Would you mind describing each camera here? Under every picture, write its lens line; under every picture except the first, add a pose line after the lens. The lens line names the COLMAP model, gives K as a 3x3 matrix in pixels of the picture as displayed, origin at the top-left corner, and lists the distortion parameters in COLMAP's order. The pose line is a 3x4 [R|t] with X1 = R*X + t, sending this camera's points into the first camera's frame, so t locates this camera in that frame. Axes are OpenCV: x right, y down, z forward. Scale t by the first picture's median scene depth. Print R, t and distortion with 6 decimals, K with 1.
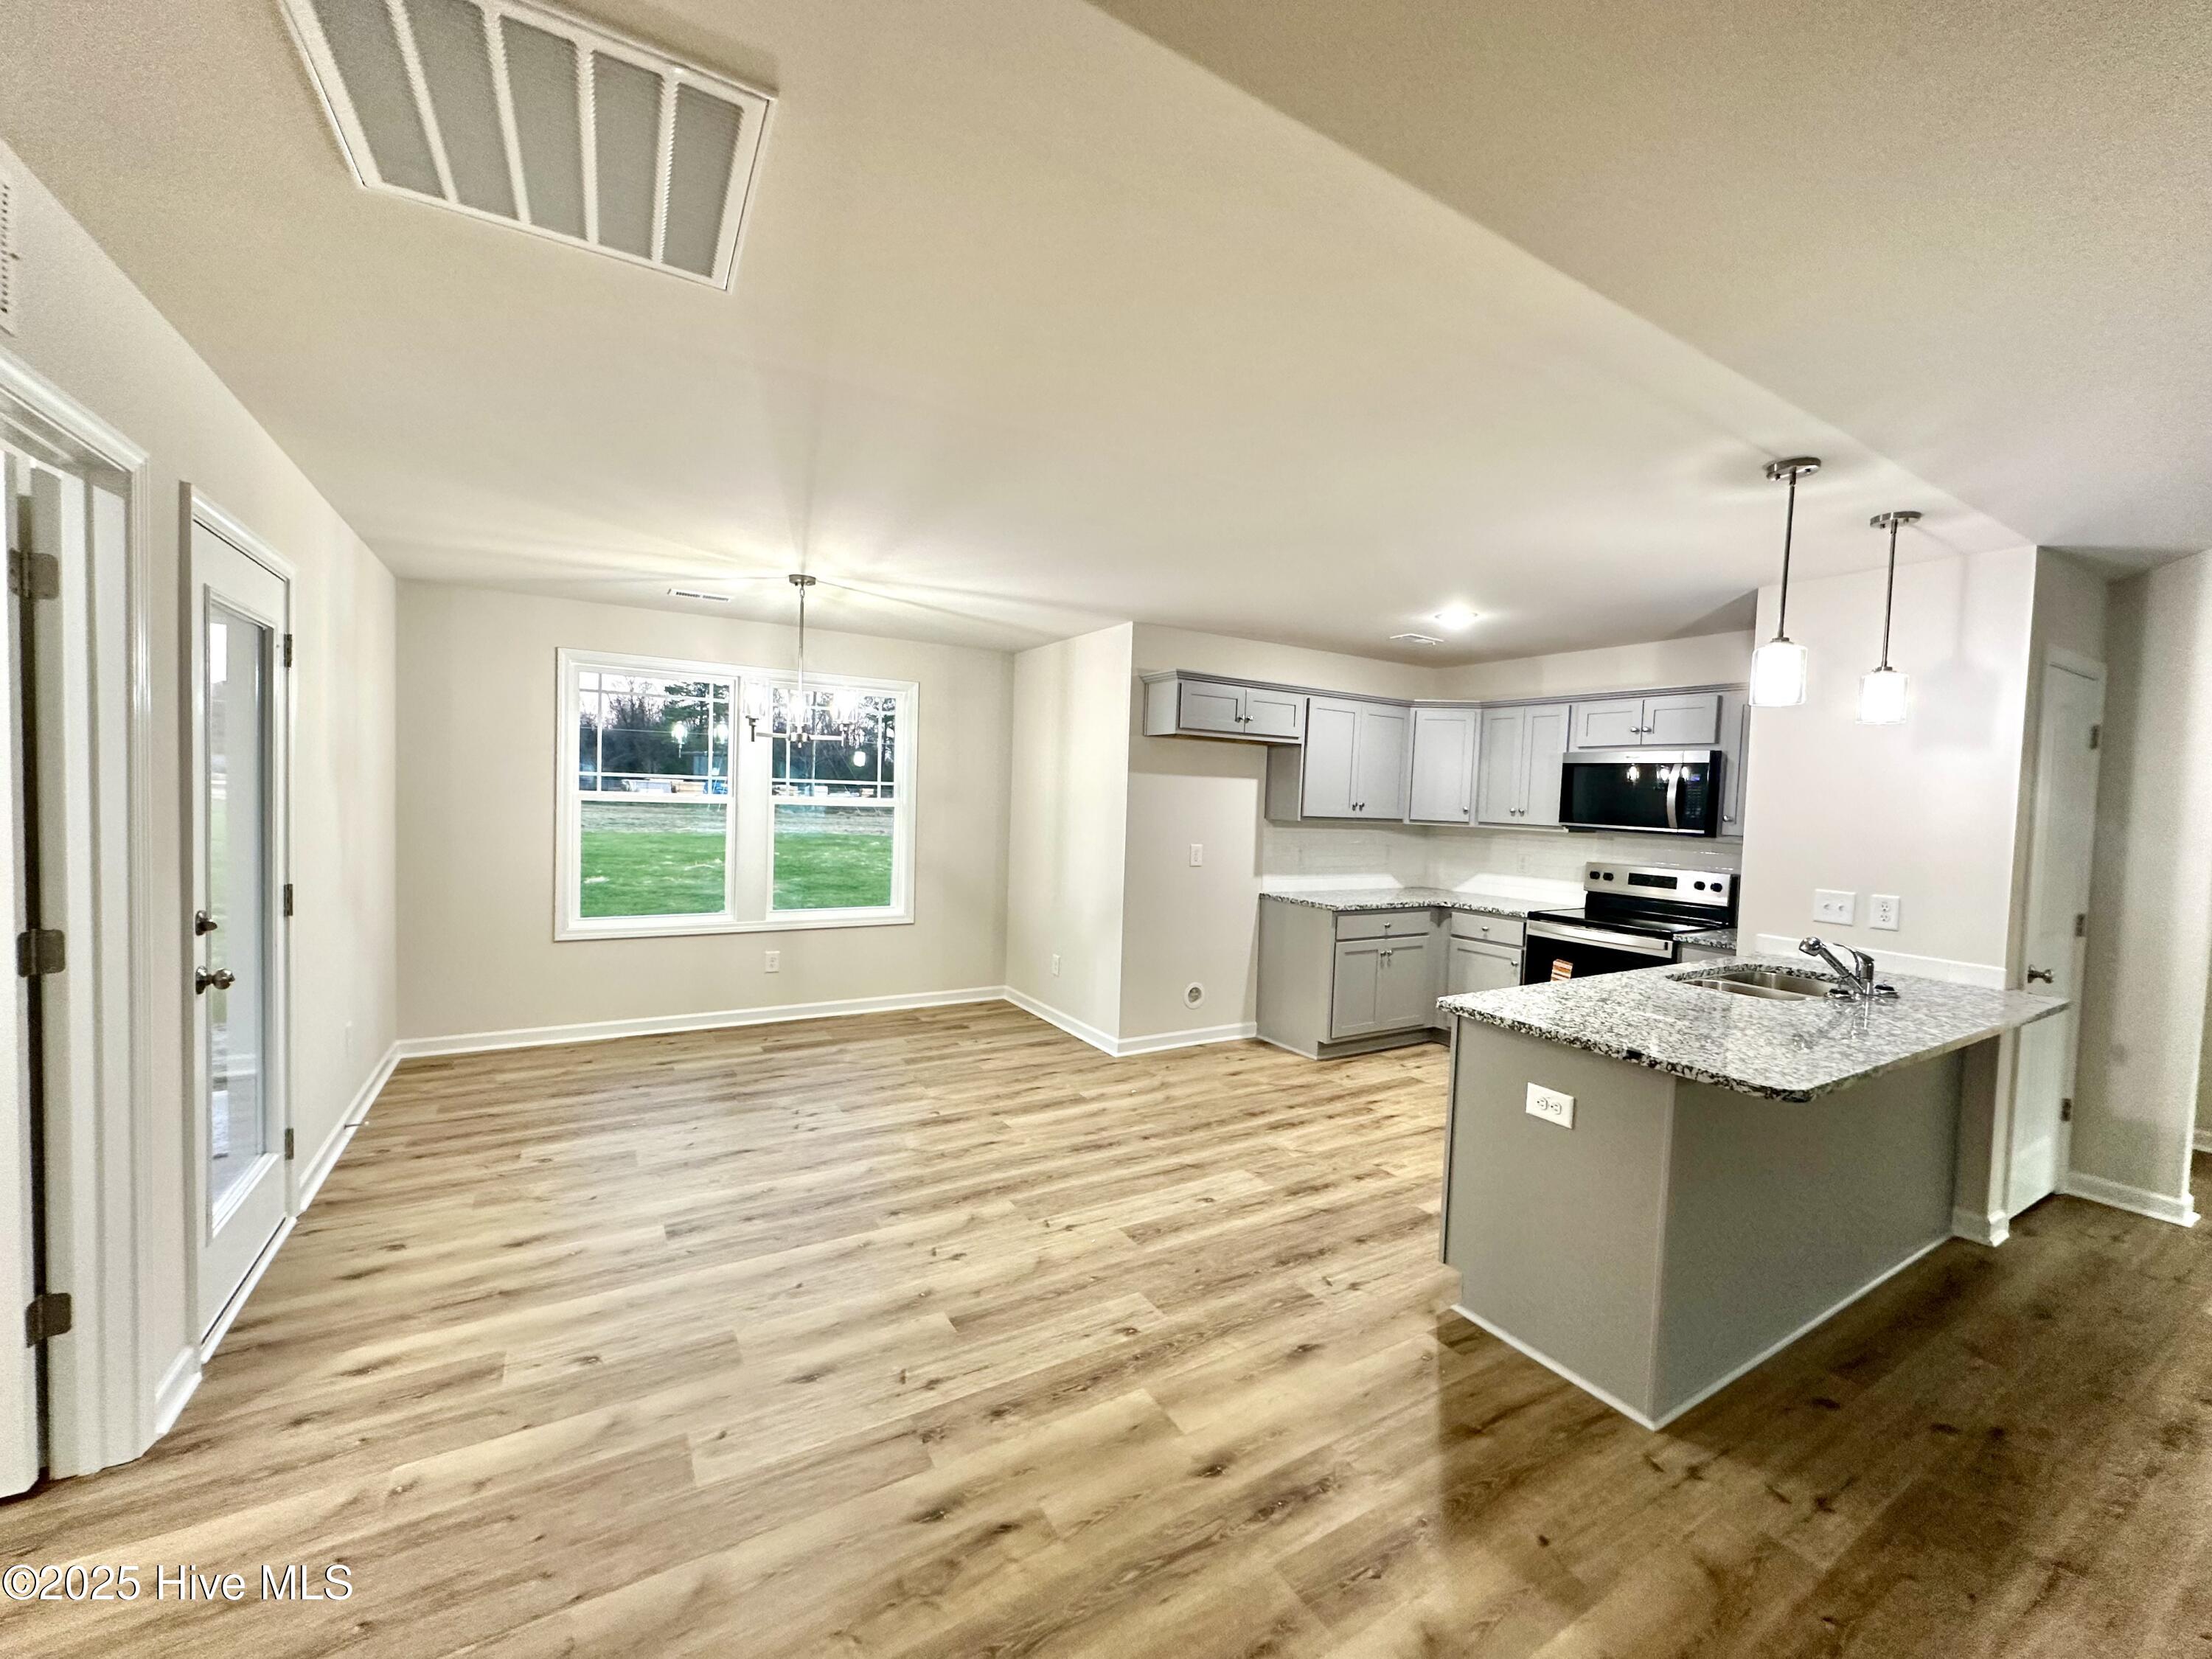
lens RADIAL K [[880.4, 0, 1103.7], [0, 880.4, 826.4], [0, 0, 1]] dist [-0.000881, 0.000234]
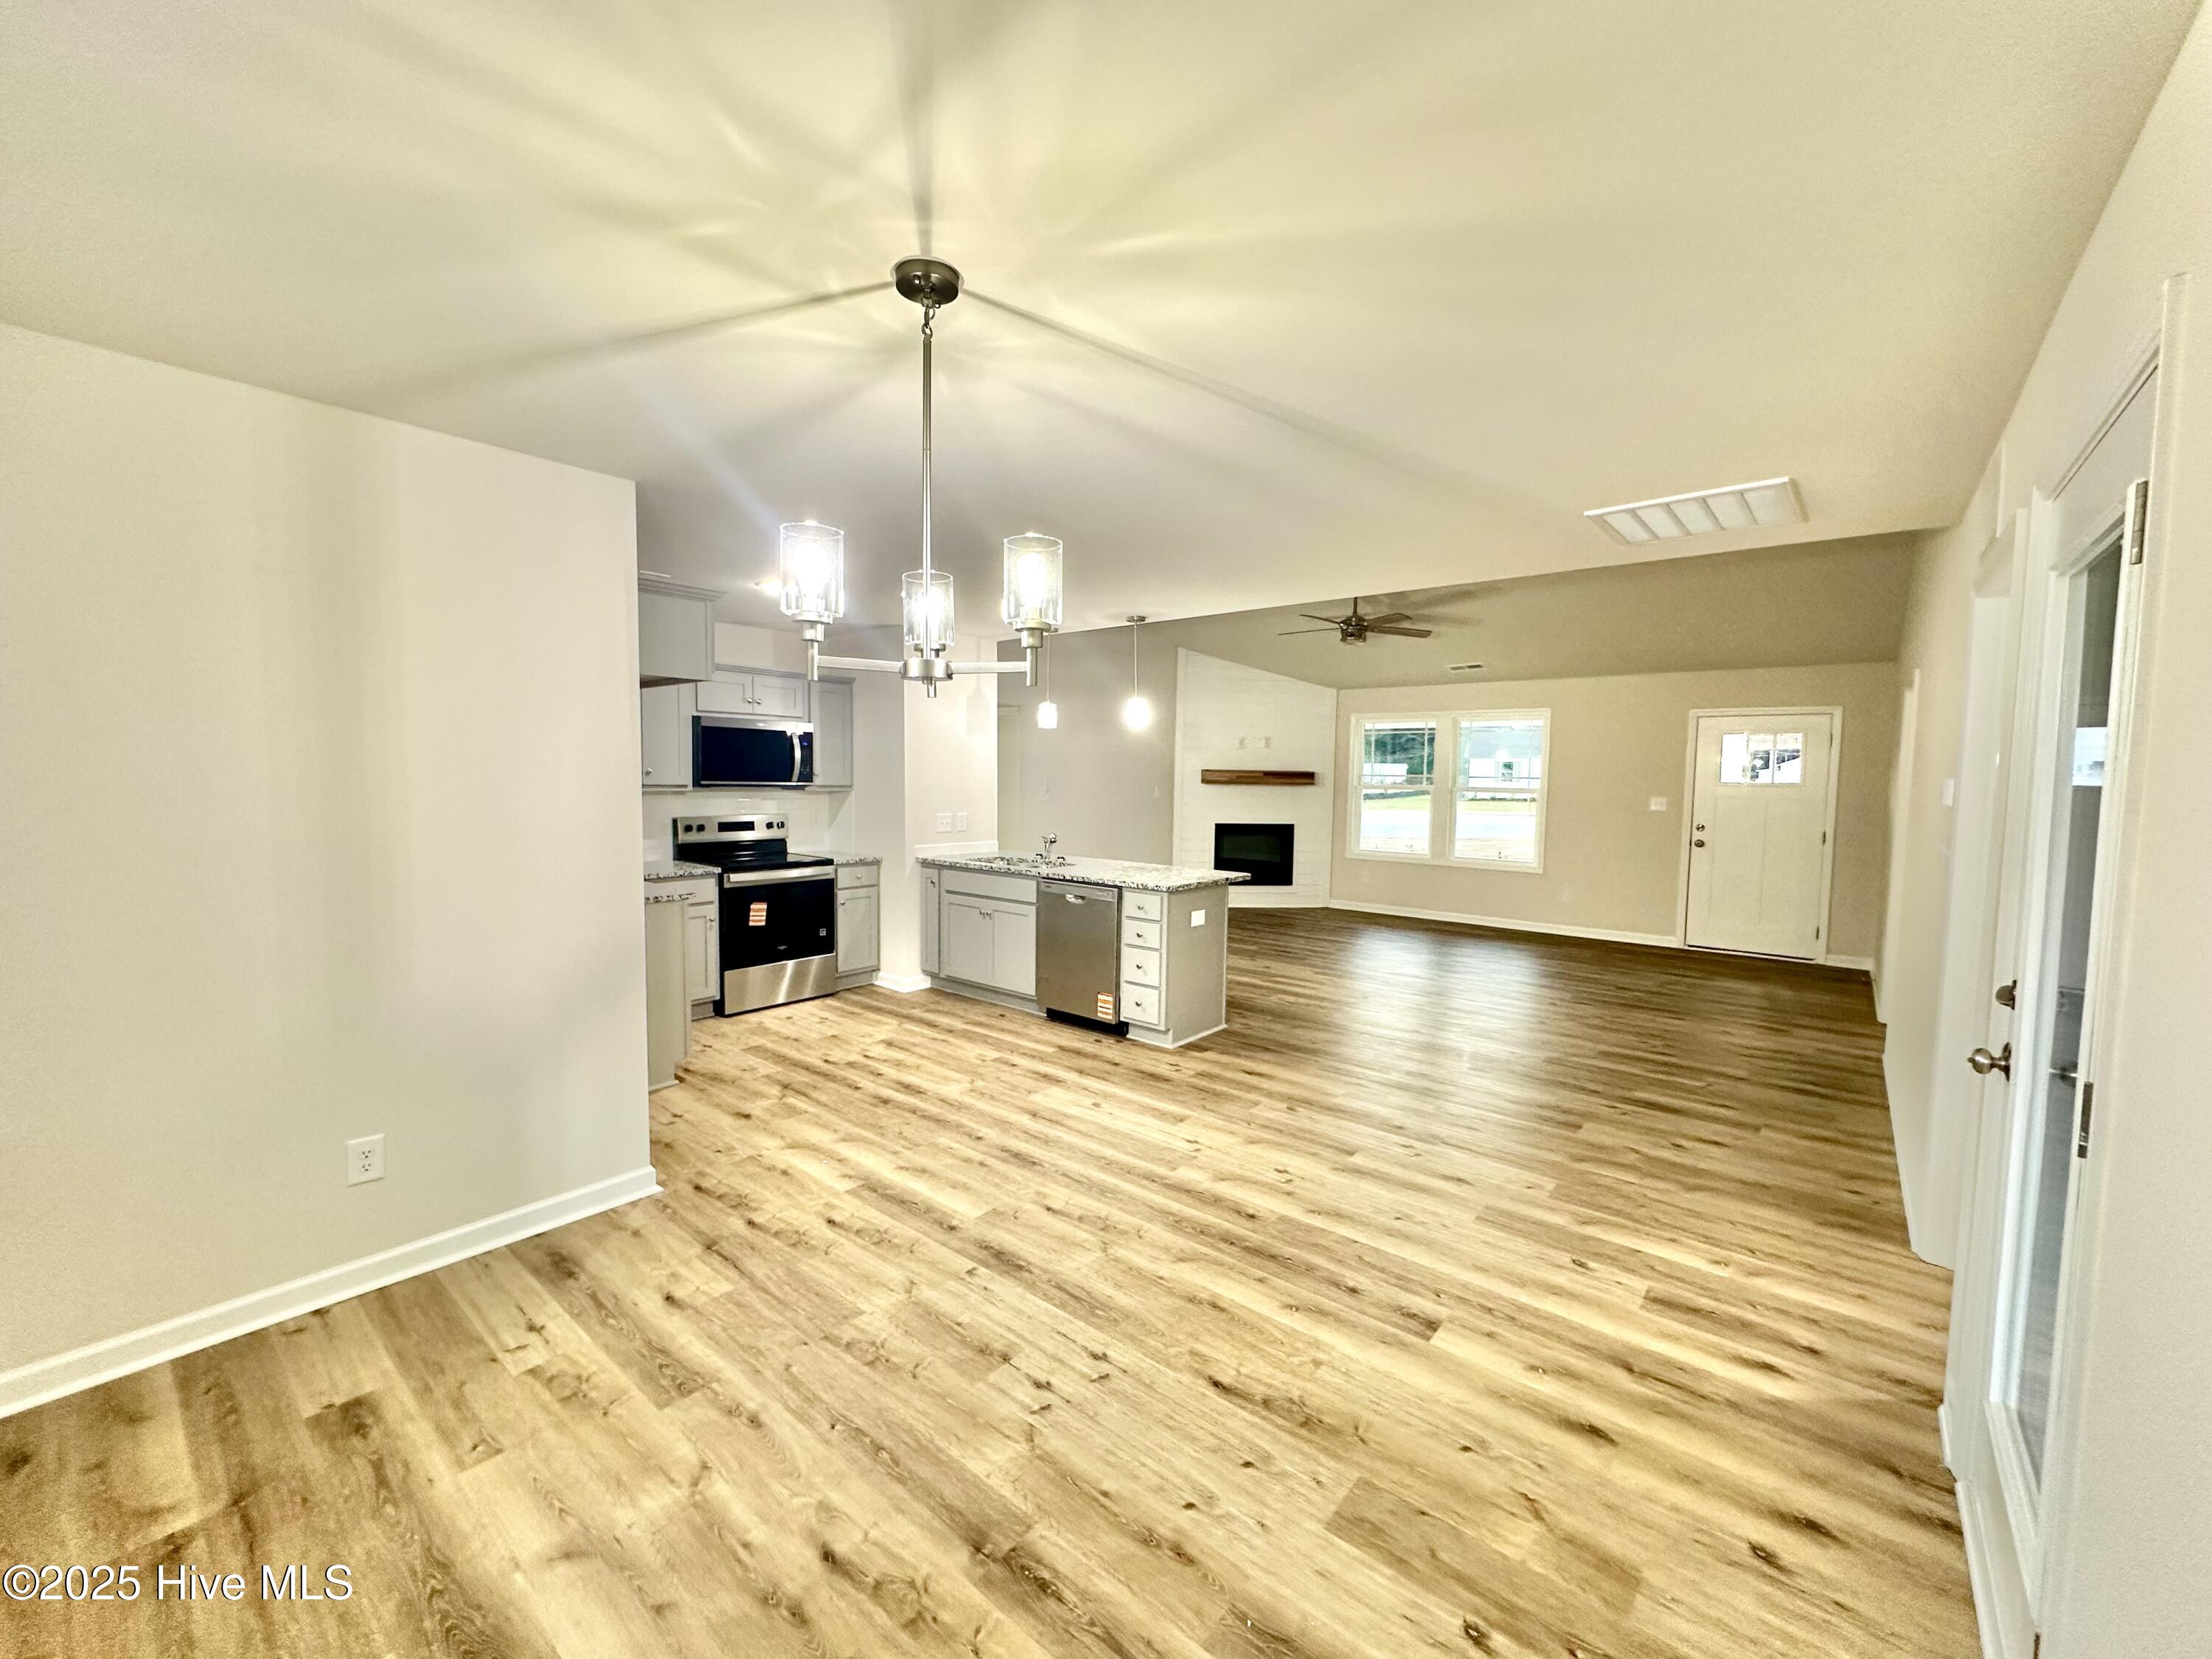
lens RADIAL K [[880.4, 0, 1104.1], [0, 880.4, 837.1], [0, 0, 1]] dist [-0.000881, 0.000234]
pose [[-0.327090, -0.108552, 0.938738, -0.990484], [0.008245, 0.993015, 0.117701, -0.090039], [-0.944957, 0.046239, -0.323910, 1.359417]]
